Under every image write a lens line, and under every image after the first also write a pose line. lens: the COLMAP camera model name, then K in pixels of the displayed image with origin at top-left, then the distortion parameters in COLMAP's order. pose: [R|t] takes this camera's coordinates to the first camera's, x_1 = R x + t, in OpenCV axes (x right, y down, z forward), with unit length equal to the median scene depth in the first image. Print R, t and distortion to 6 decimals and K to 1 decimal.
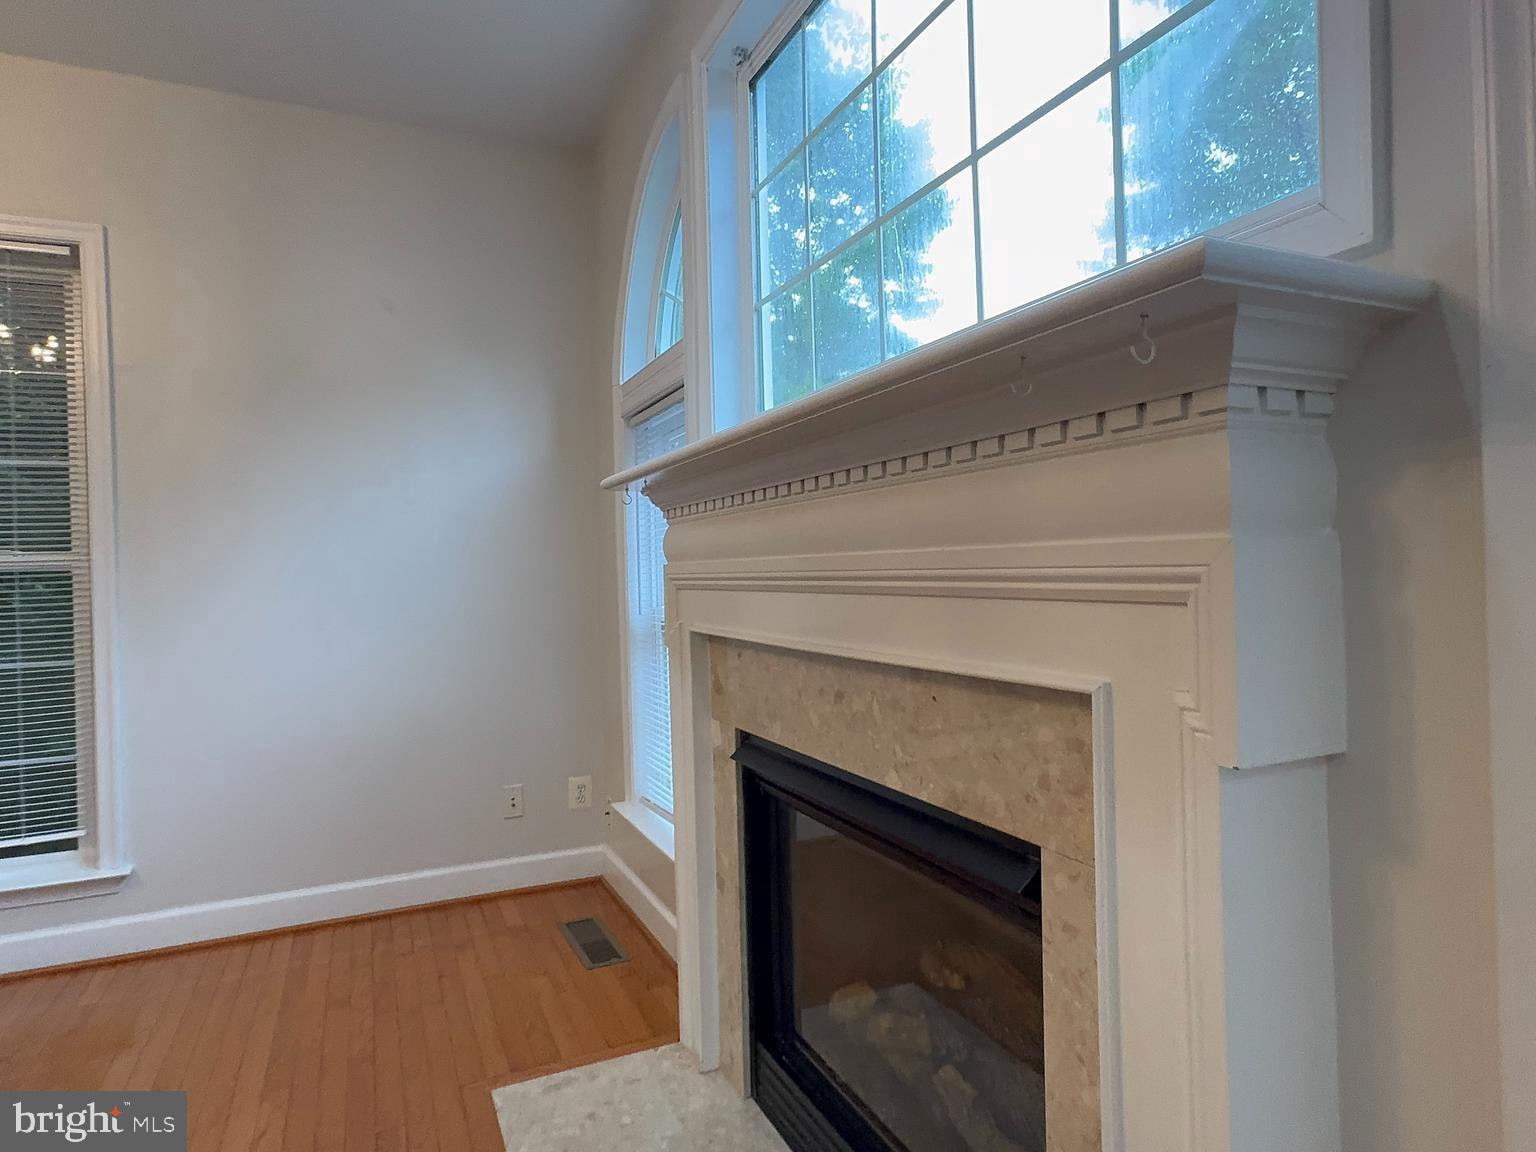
lens RADIAL K [[888.4, 0, 770.3], [0, 888.4, 572.3], [0, 0, 1]] dist [-0.051475, 0.073984]
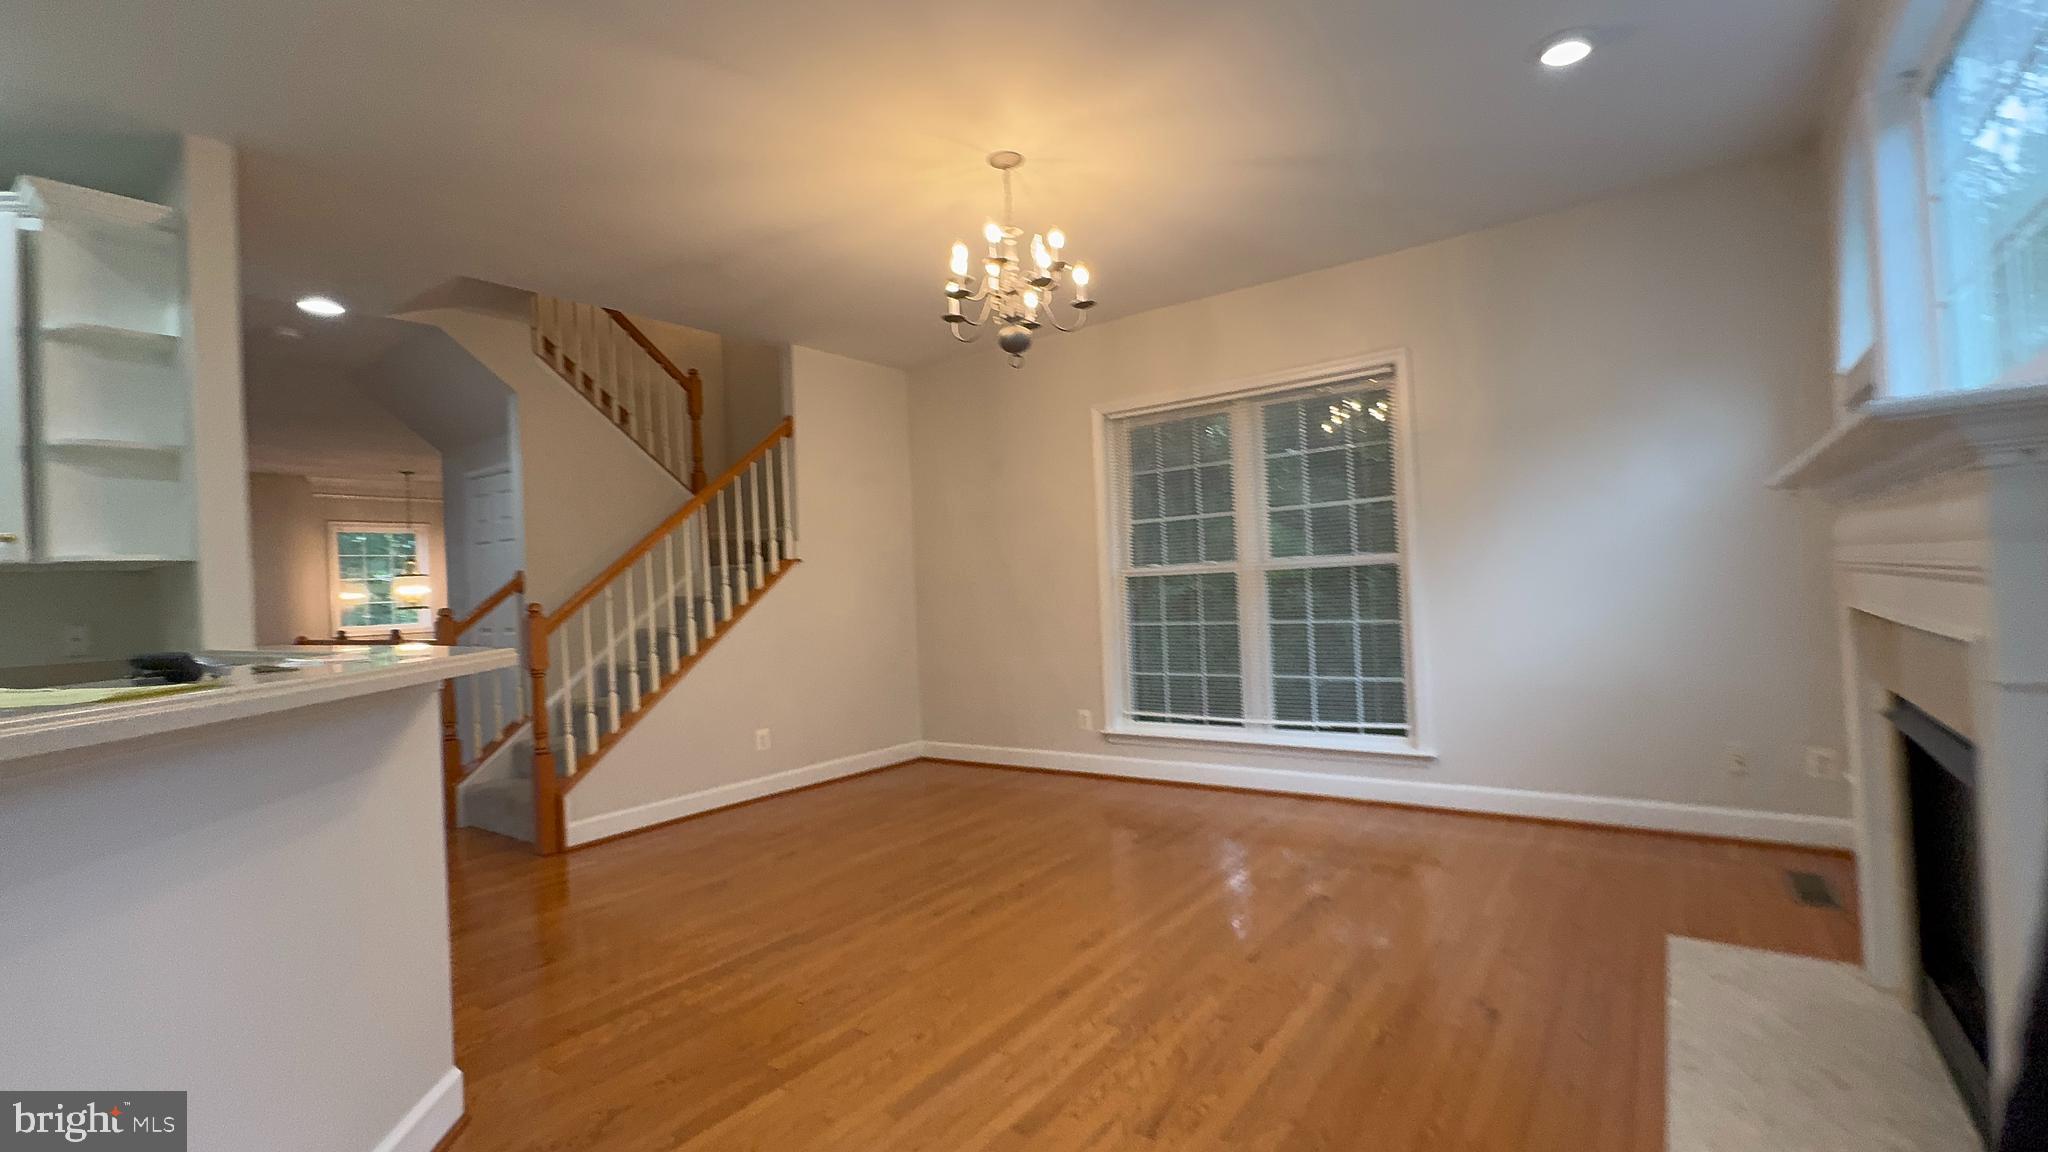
lens RADIAL K [[893.3, 0, 1032.2], [0, 893.3, 569.4], [0, 0, 1]] dist [0.000411, 0.019926]
pose [[0.489950, -0.019424, -0.871534, 0.317633], [0.035780, 0.999357, -0.002158, -0.015052], [0.871016, -0.030126, 0.490330, -0.391732]]
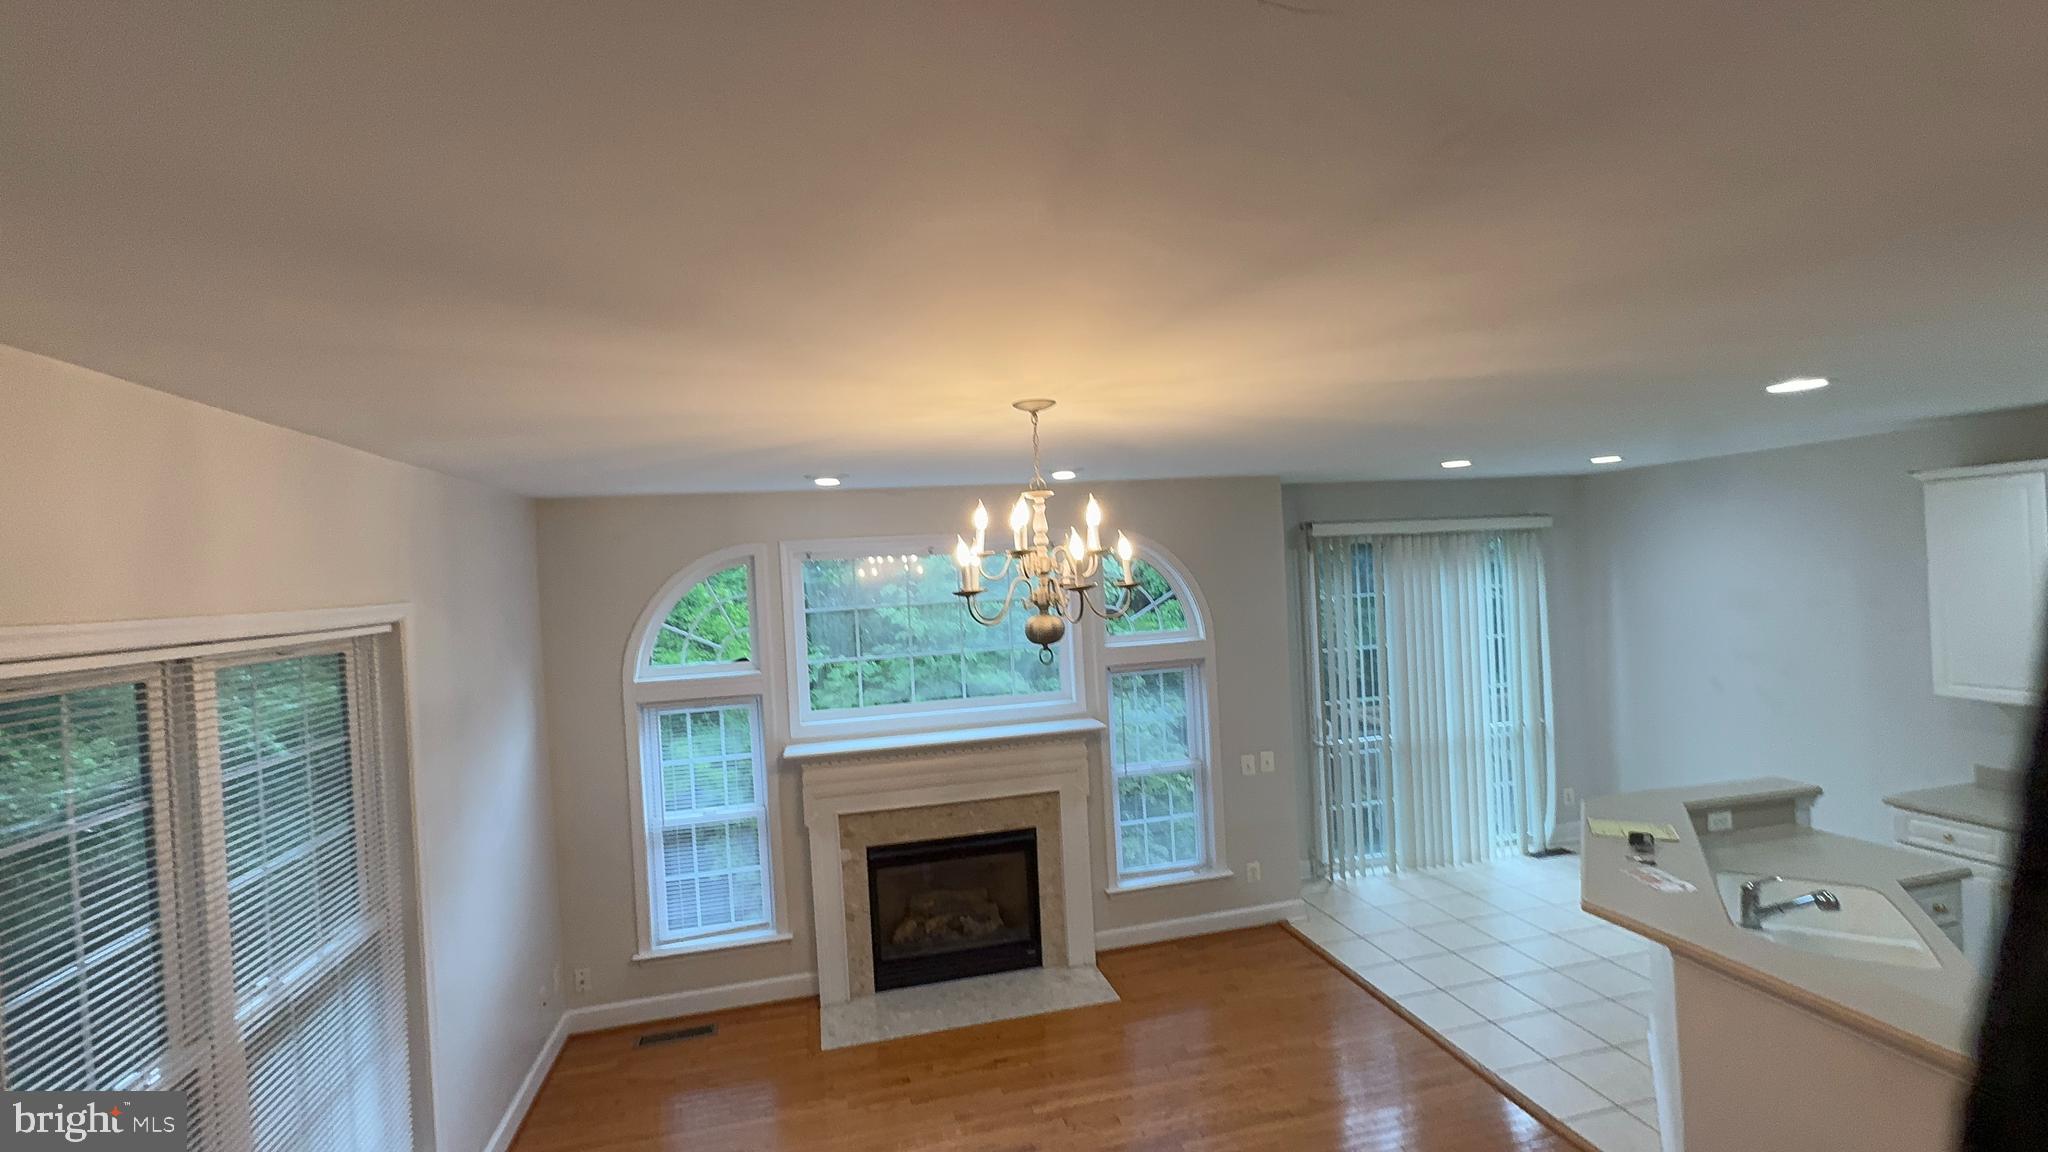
lens RADIAL K [[893.3, 0, 1032.2], [0, 893.3, 569.4], [0, 0, 1]] dist [0.000411, 0.019926]
pose [[0.183521, 0.017136, 0.982867, -1.789875], [0.042272, 0.998786, -0.025306, -0.384364], [-0.982107, 0.046192, 0.182573, 0.021305]]
